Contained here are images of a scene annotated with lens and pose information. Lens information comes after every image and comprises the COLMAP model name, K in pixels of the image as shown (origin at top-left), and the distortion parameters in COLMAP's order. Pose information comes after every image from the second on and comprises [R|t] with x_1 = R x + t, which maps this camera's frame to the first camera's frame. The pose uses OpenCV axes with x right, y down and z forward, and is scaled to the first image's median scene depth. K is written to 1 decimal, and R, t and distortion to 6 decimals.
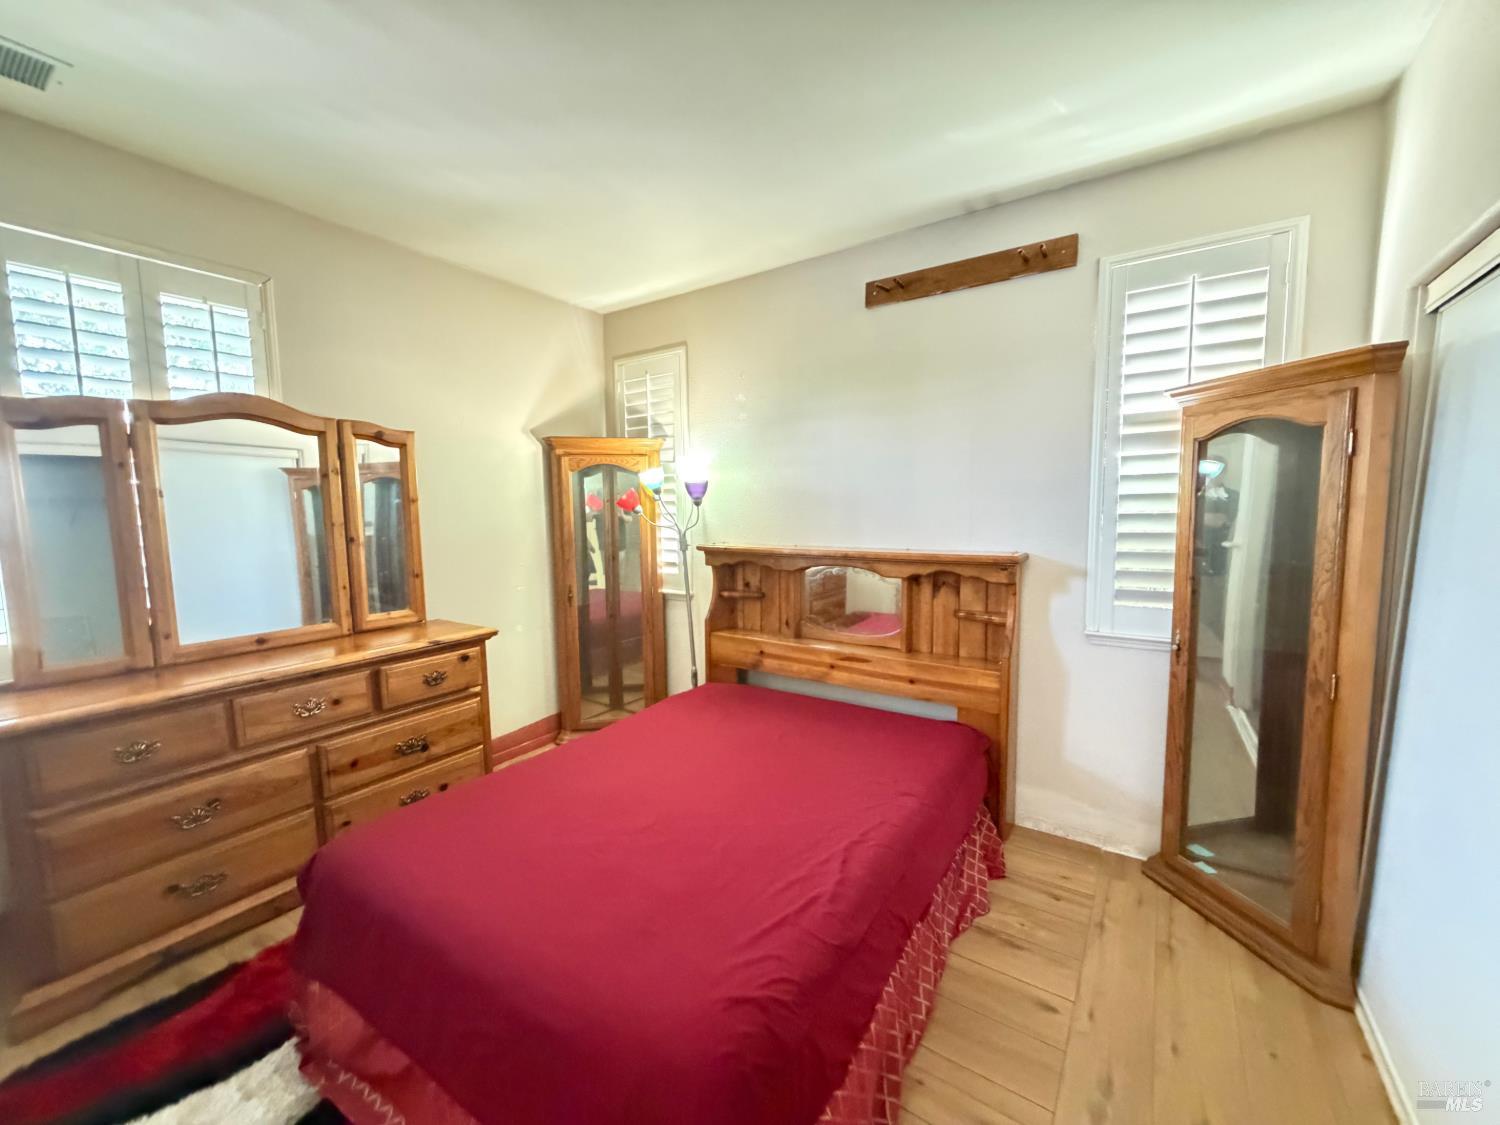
lens RADIAL K [[595.4, 0, 745.8], [0, 595.4, 562.3], [0, 0, 1]] dist [-0.001636, 0.000167]
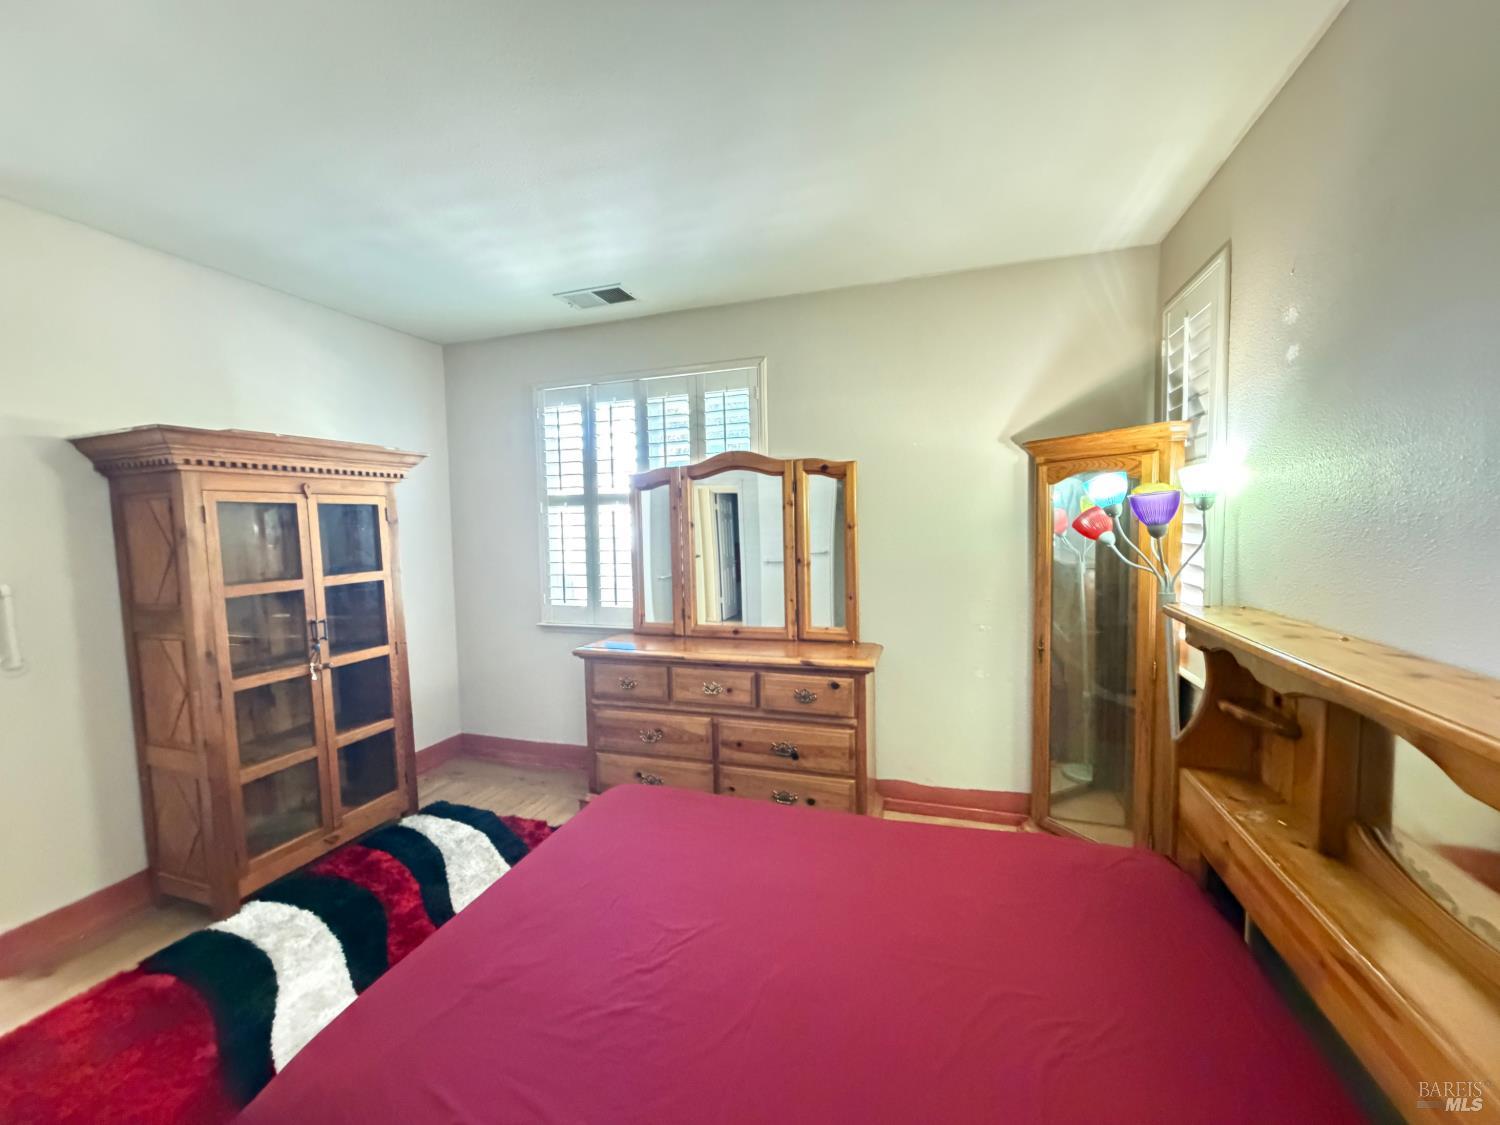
lens RADIAL K [[595.4, 0, 745.8], [0, 595.4, 562.3], [0, 0, 1]] dist [-0.001636, 0.000167]
pose [[0.276195, 0.070699, -0.958498, 0.482606], [-0.072713, 0.995970, 0.052511, -0.098358], [0.958347, 0.055192, 0.280223, 0.632426]]
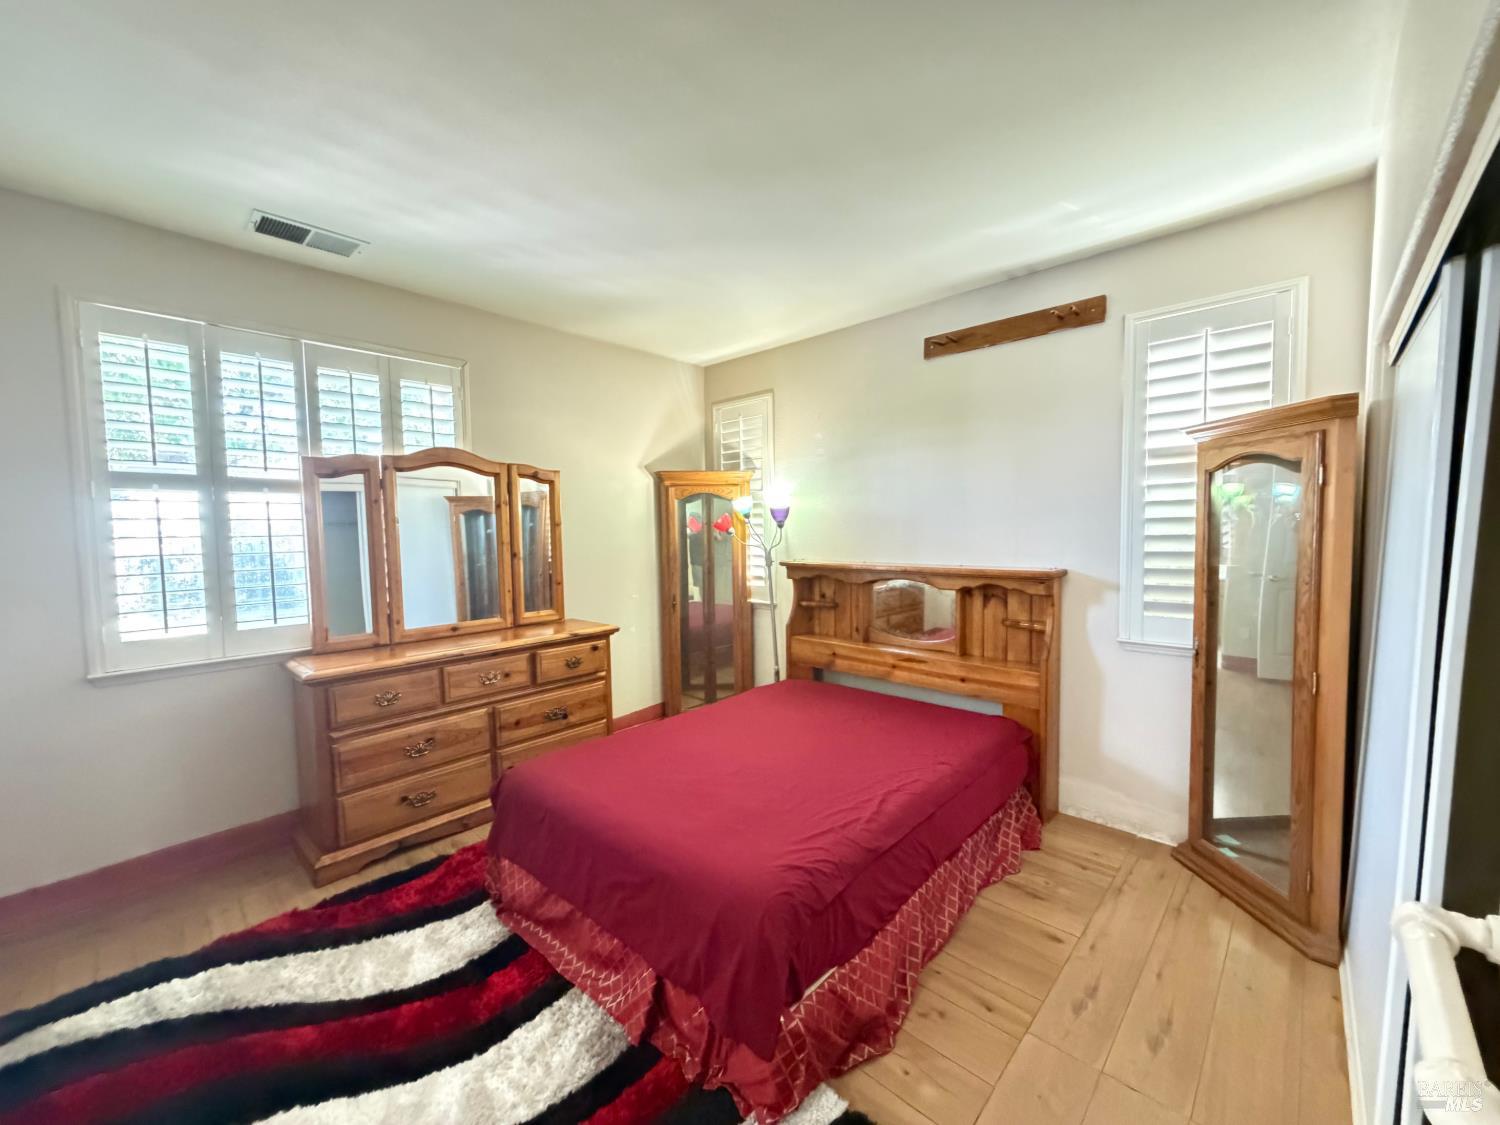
lens RADIAL K [[595.4, 0, 745.8], [0, 595.4, 562.3], [0, 0, 1]] dist [-0.001636, 0.000167]
pose [[0.988037, 0.007021, -0.154055, 0.044975], [-0.012209, 0.999389, -0.032755, 0.017198], [0.153731, 0.034244, 0.987519, -0.236040]]
